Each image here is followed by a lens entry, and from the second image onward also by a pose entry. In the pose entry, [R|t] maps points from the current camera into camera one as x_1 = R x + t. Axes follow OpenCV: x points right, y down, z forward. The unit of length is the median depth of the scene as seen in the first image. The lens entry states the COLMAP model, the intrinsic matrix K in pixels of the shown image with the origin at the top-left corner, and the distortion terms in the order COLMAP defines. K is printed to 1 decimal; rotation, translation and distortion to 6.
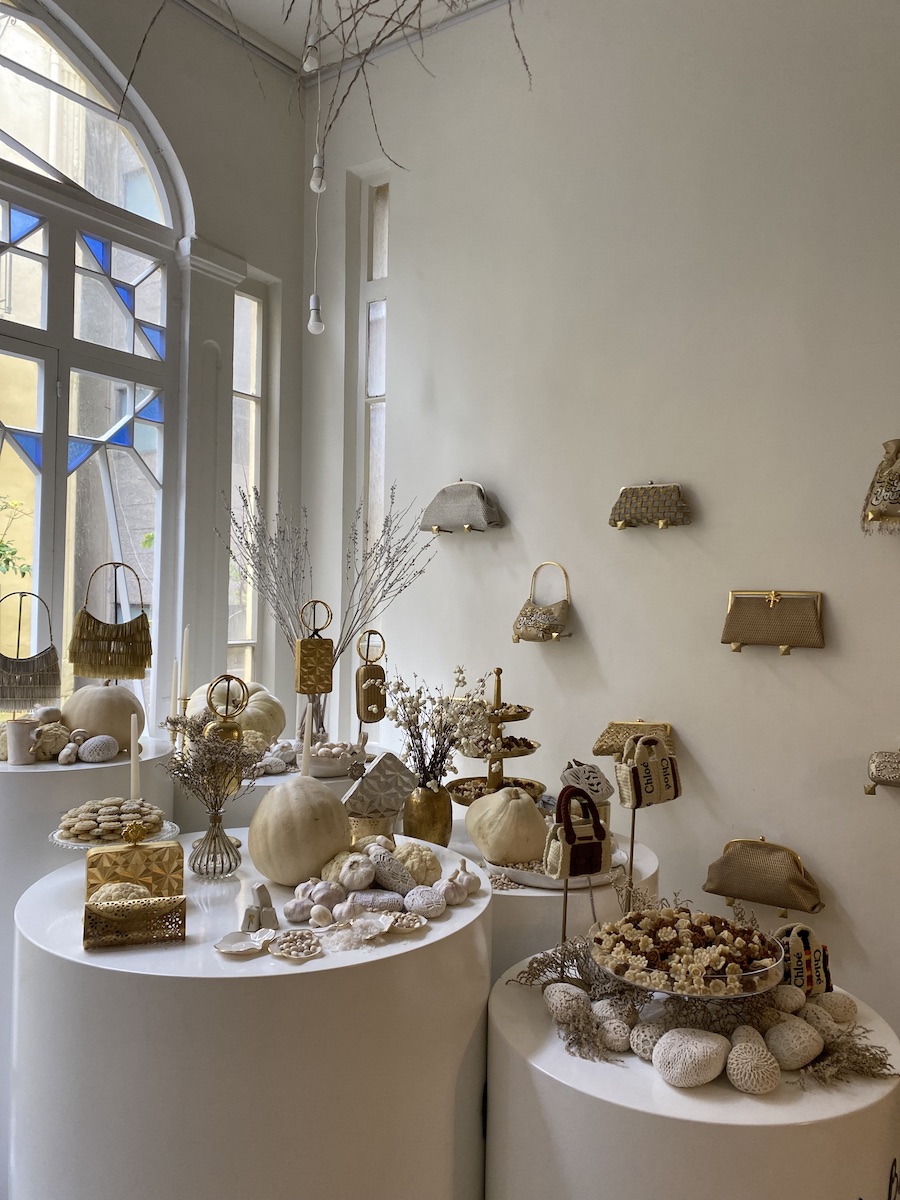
lens RADIAL K [[876.9, 0, 445.0], [0, 876.9, 596.5], [0, 0, 1]] dist [0.008470, -0.003552]
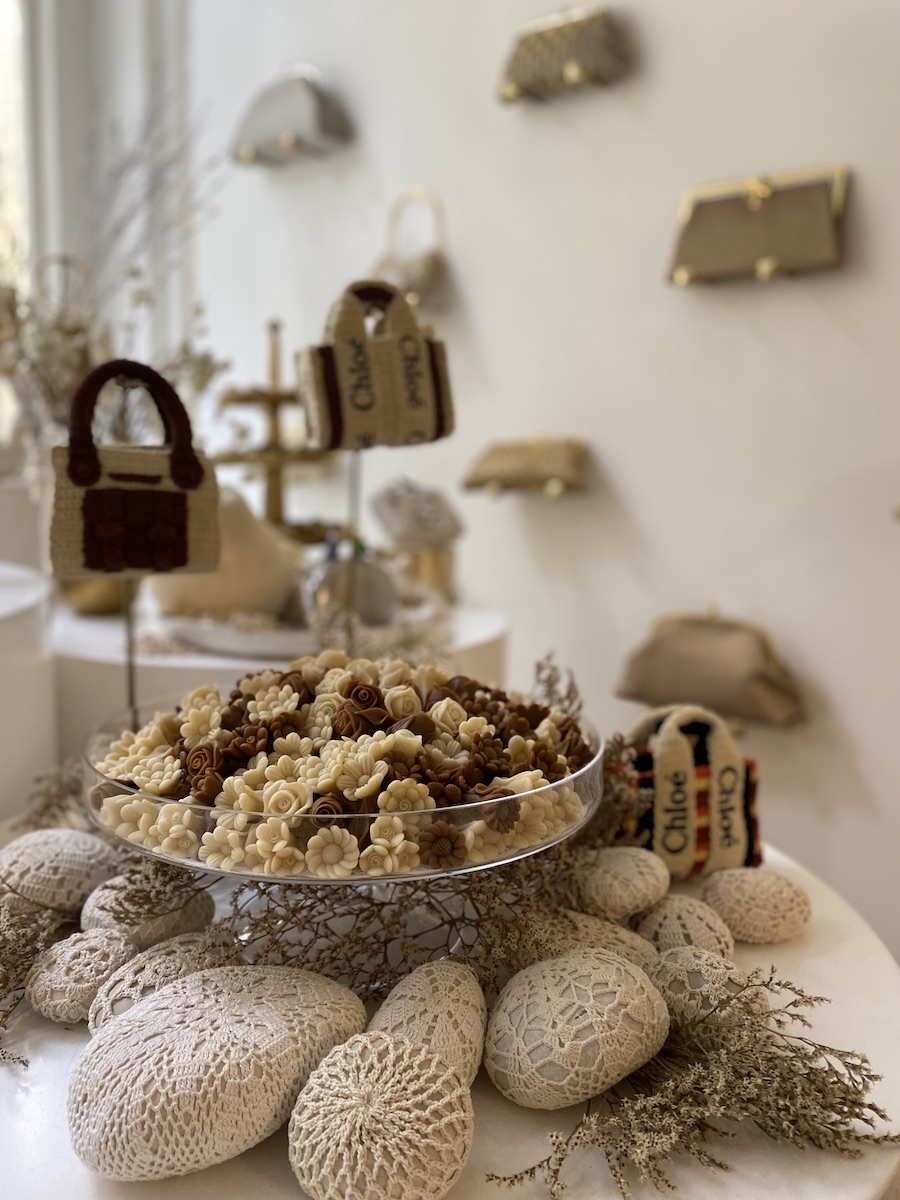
lens RADIAL K [[876.9, 0, 451.8], [0, 876.9, 605.5], [0, 0, 1]] dist [0.008470, -0.003552]
pose [[0.999036, 0.012669, -0.042037, 0.311086], [-0.005886, 0.987465, 0.157731, 0.264533], [0.043508, -0.157331, 0.986587, 0.605689]]
